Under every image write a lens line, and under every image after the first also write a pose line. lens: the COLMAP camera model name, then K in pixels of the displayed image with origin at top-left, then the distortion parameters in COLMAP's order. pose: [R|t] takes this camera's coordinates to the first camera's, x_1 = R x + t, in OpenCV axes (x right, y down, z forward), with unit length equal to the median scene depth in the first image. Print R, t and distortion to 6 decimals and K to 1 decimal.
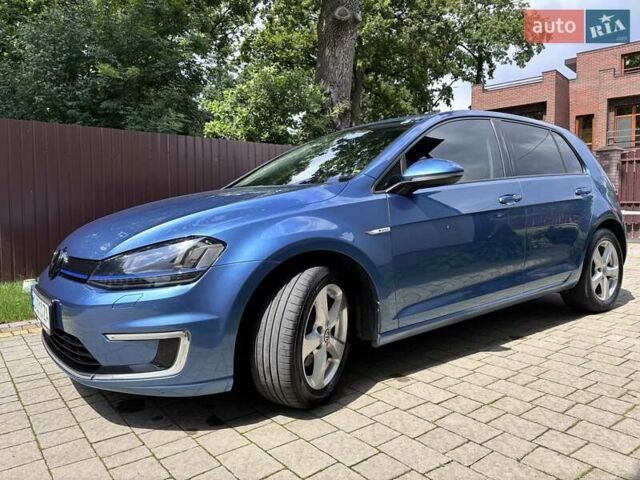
lens RADIAL K [[484.7, 0, 319.3], [0, 484.7, 232.6], [0, 0, 1]] dist [0.053101, -0.066230]
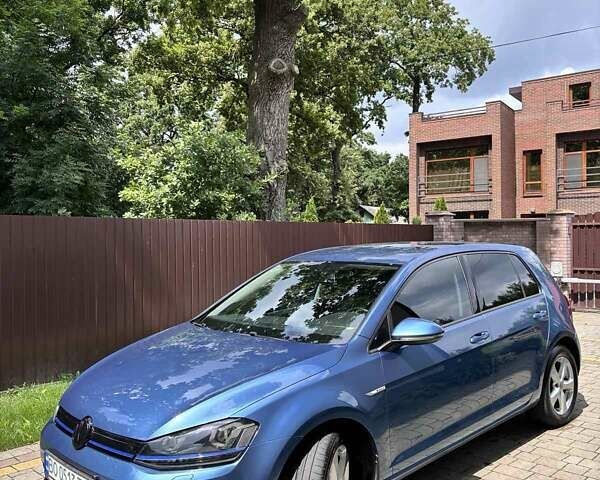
lens RADIAL K [[602.9, 0, 300.0], [0, 602.9, 240.0], [0, 0, 1]] dist [0.033100, -0.027948]
pose [[0.991940, -0.004122, 0.126638, -0.224330], [0.010705, 0.998624, -0.051343, -0.277214], [-0.126252, 0.052285, 0.990619, -0.383648]]
